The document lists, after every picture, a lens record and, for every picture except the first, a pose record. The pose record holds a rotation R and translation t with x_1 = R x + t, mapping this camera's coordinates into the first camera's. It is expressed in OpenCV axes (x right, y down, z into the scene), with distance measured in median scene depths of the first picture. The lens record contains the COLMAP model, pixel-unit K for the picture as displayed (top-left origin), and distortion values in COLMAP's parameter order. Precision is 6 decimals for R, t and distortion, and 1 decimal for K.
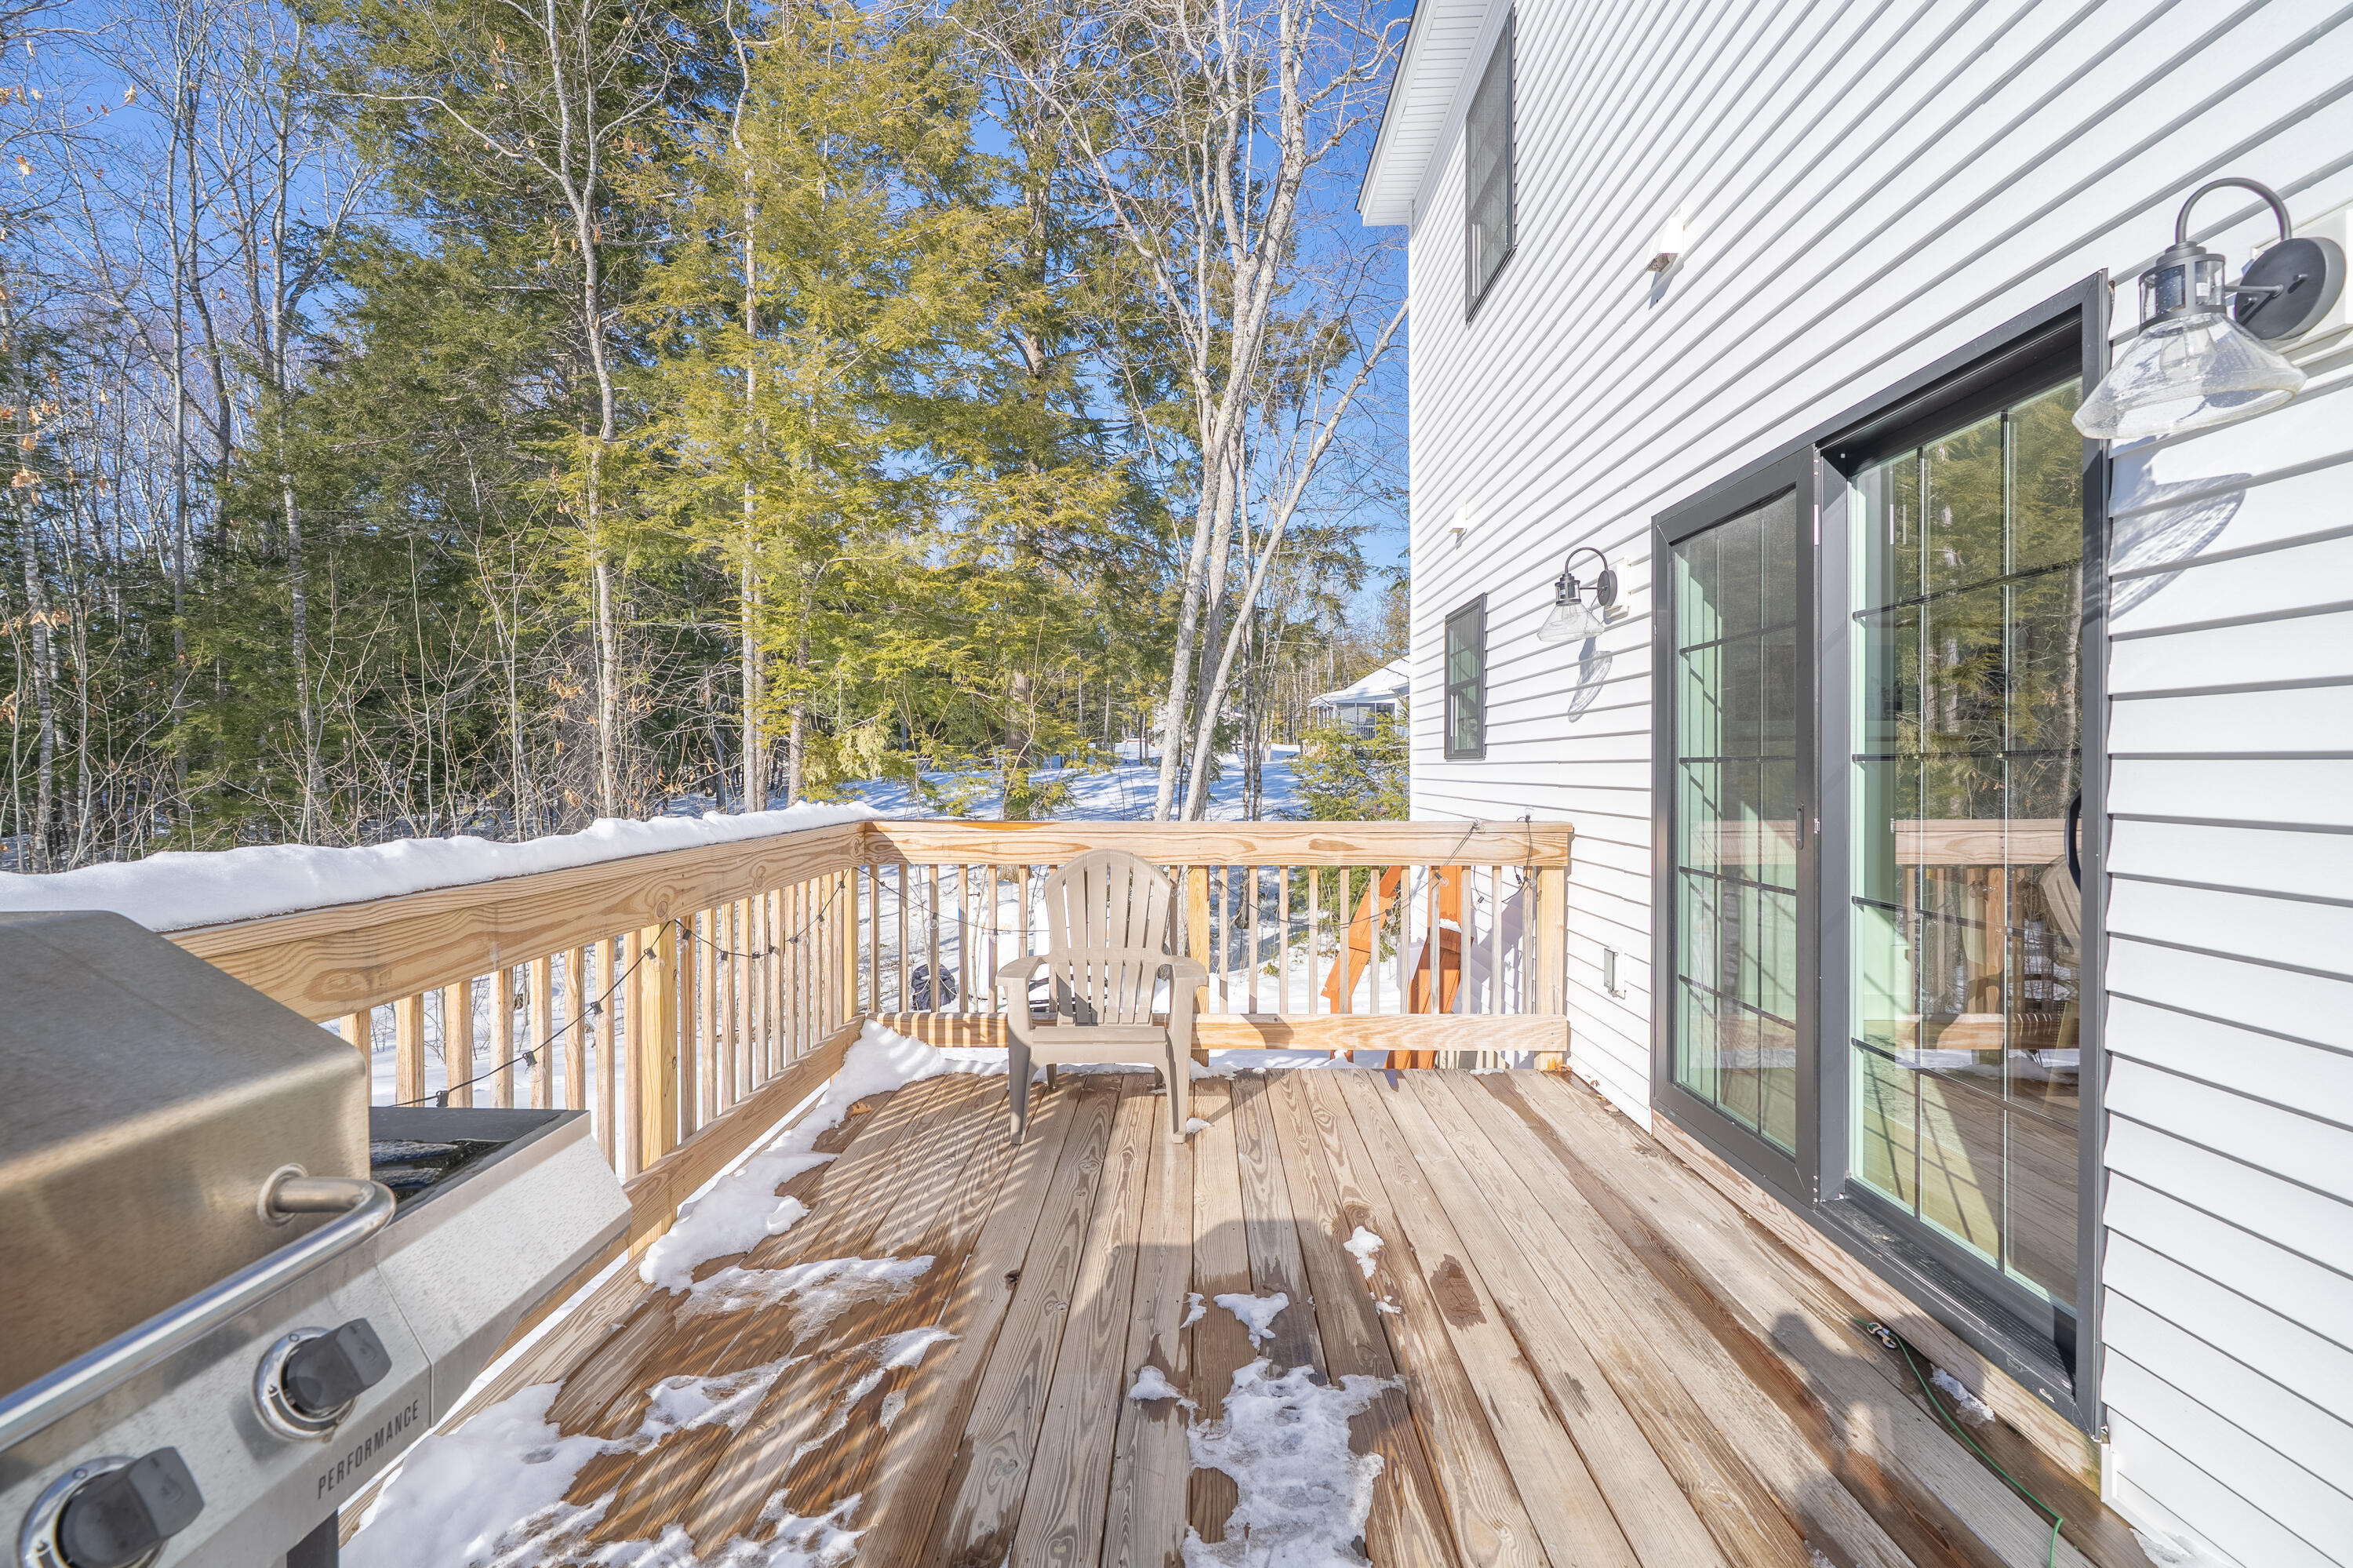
lens RADIAL K [[1051.5, 0, 1188.5], [0, 1051.5, 777.5], [0, 0, 1]] dist [-0.006659, 0.002792]
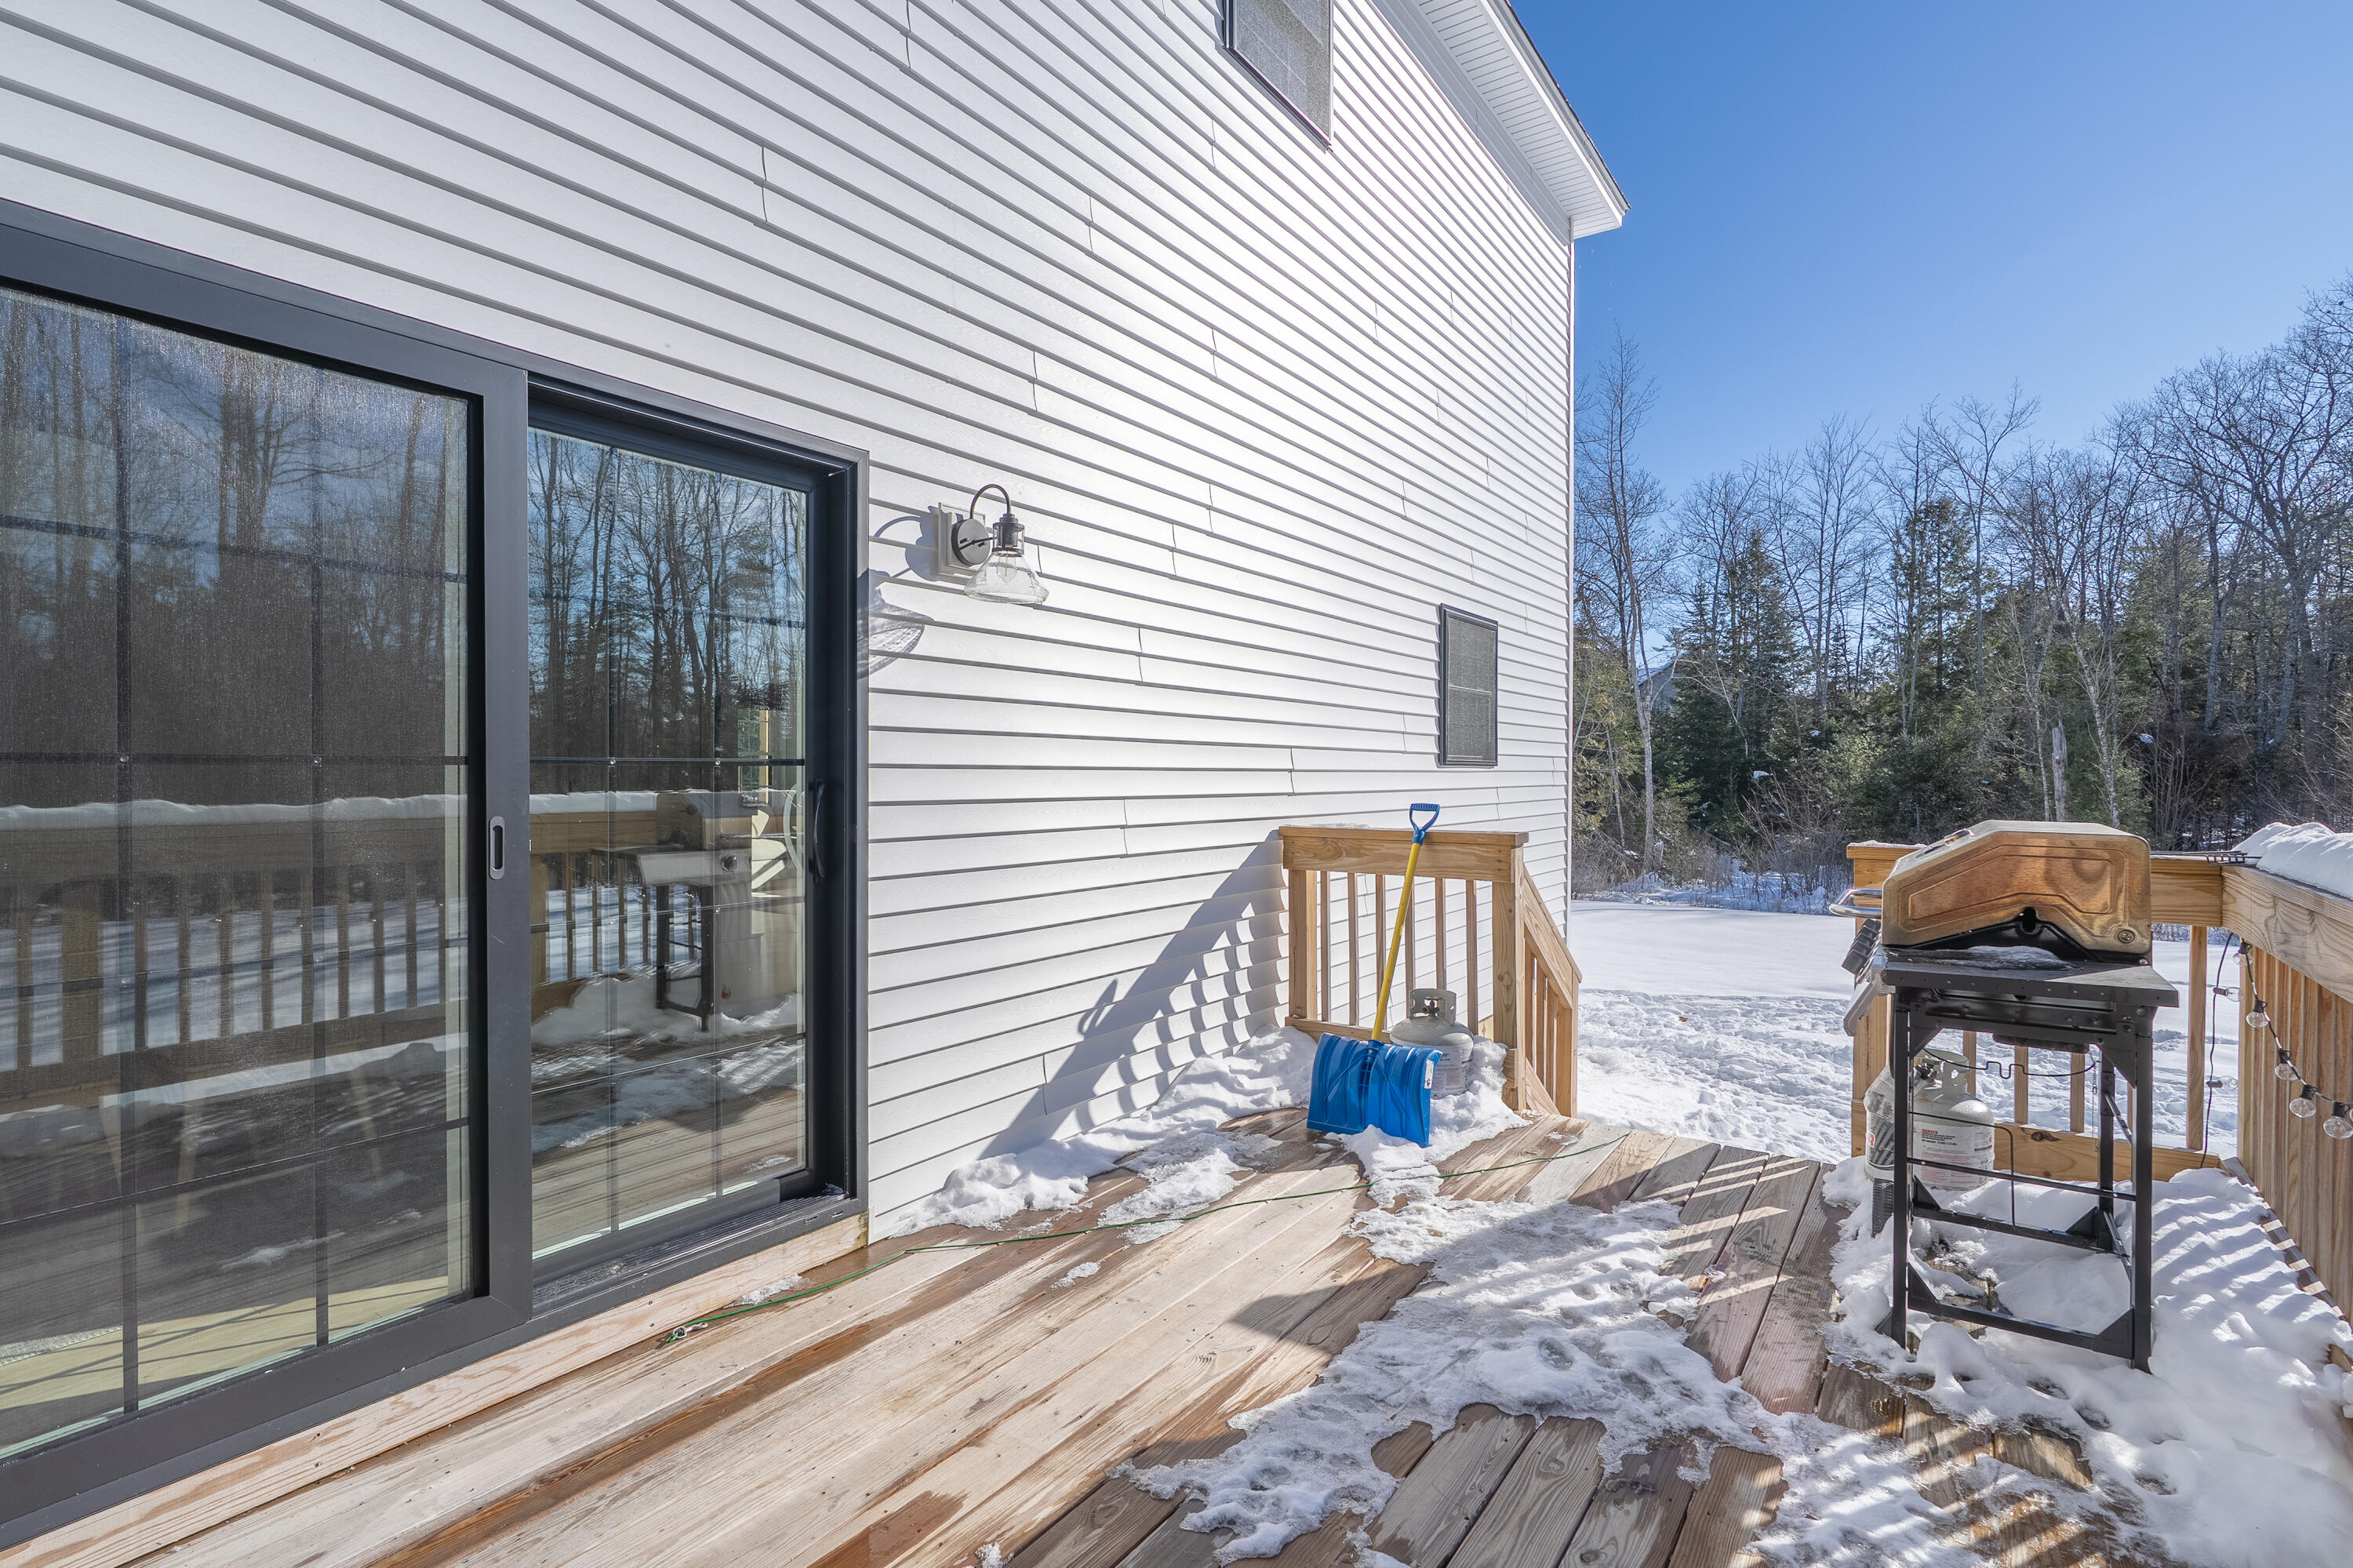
lens RADIAL K [[1051.5, 0, 1197.8], [0, 1051.5, 776.9], [0, 0, 1]] dist [-0.006659, 0.002792]
pose [[-0.811211, -0.011372, 0.584643, -0.385779], [-0.001235, 0.999842, 0.017736, -0.028983], [-0.584752, 0.013666, -0.811097, 1.769145]]
